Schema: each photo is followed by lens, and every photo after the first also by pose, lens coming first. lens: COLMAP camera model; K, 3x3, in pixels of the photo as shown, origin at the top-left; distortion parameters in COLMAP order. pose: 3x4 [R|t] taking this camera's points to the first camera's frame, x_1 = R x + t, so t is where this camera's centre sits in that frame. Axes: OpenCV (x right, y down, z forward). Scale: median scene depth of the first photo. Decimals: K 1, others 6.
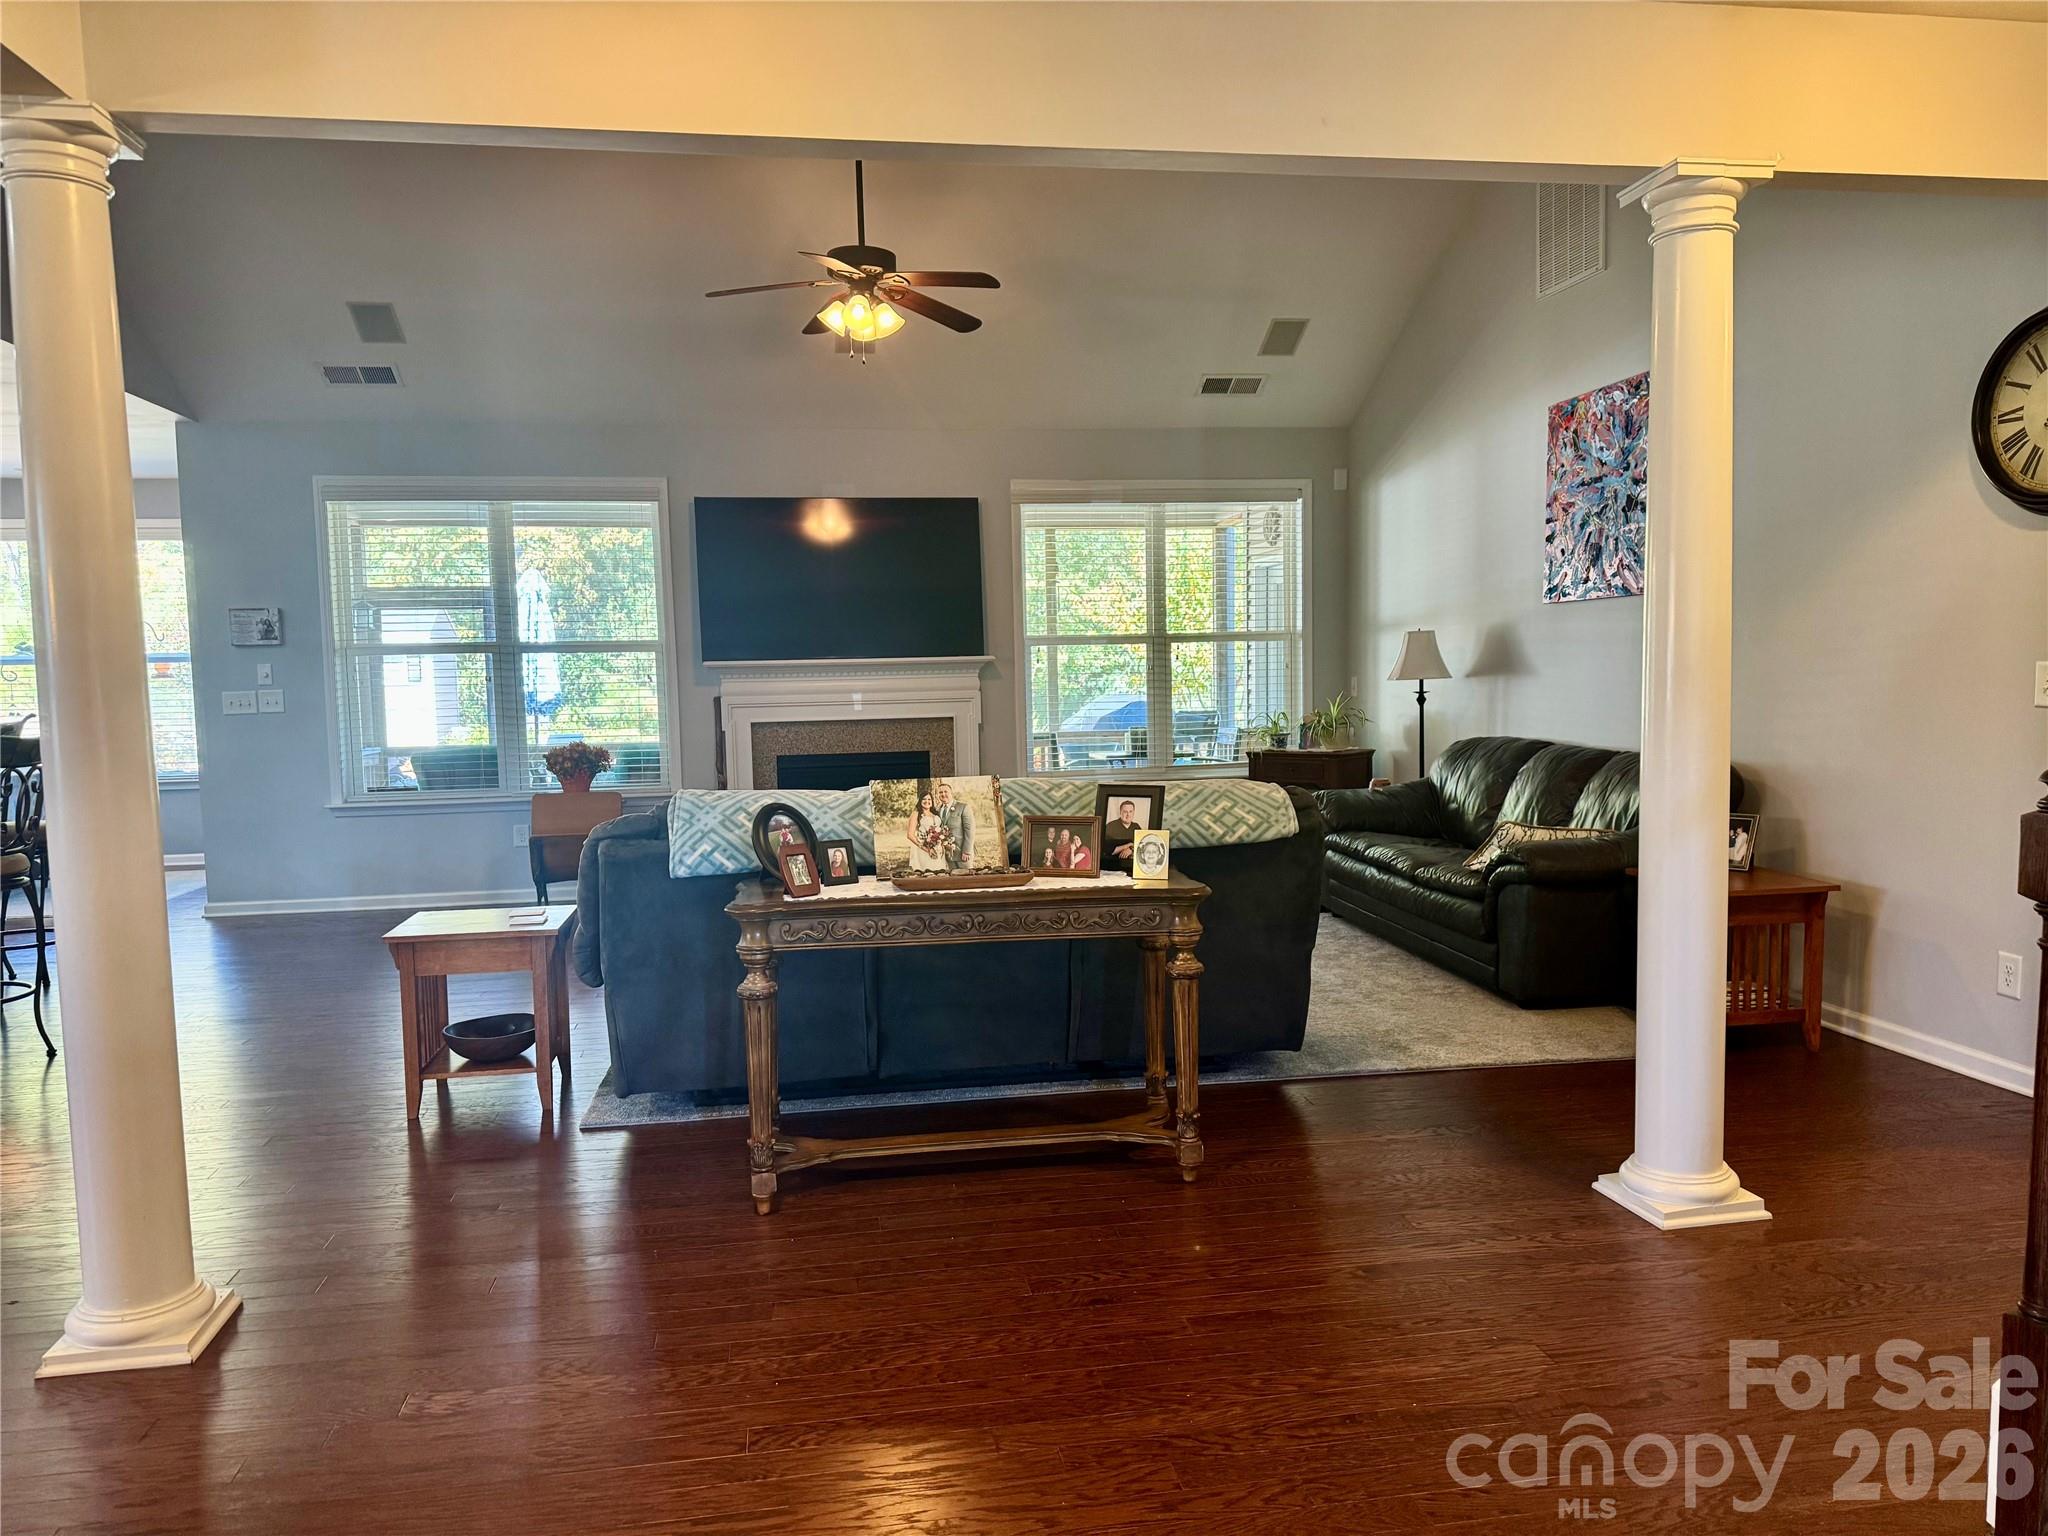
lens RADIAL K [[1445.3, 0, 1033.9], [0, 1445.3, 756.5], [0, 0, 1]] dist [0.068987, -0.073954]
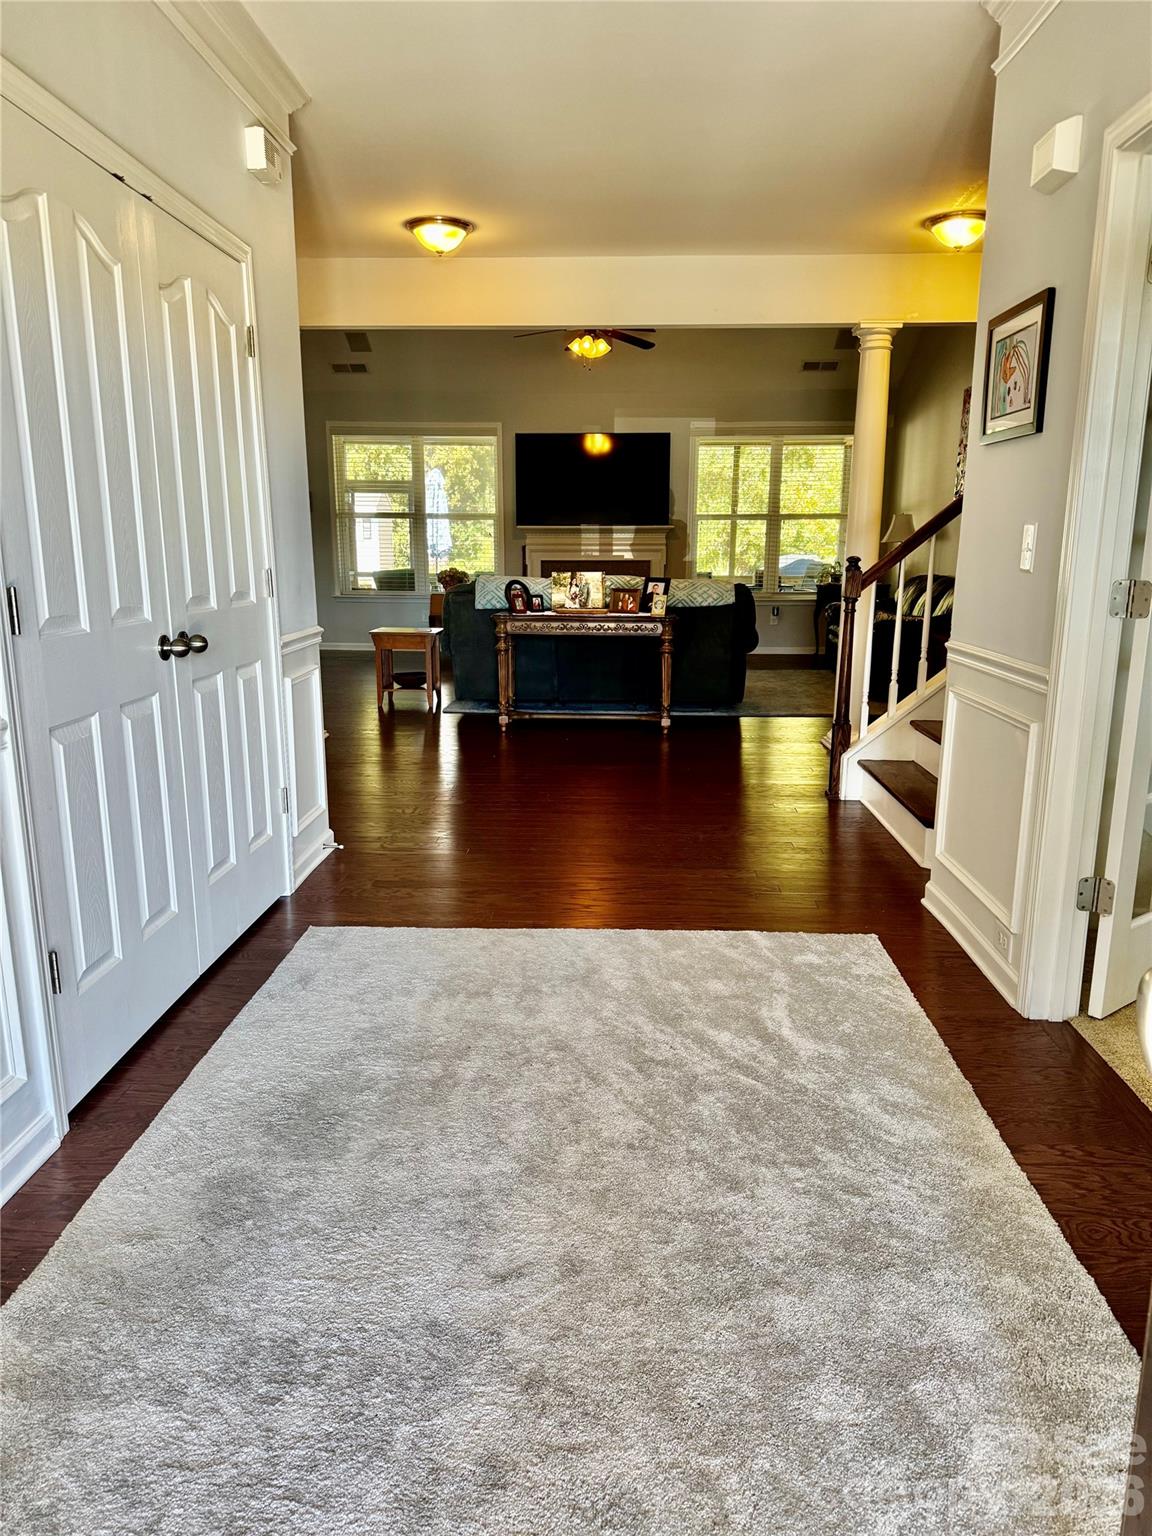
lens RADIAL K [[1084.0, 0, 582.3], [0, 1084.0, 779.6], [0, 0, 1]] dist [0.068987, -0.073954]
pose [[0.978570, 0.066774, -0.194788, 0.282659], [-0.035699, 0.986651, 0.158887, 0.060616], [0.202797, -0.148528, 0.967891, -0.742023]]
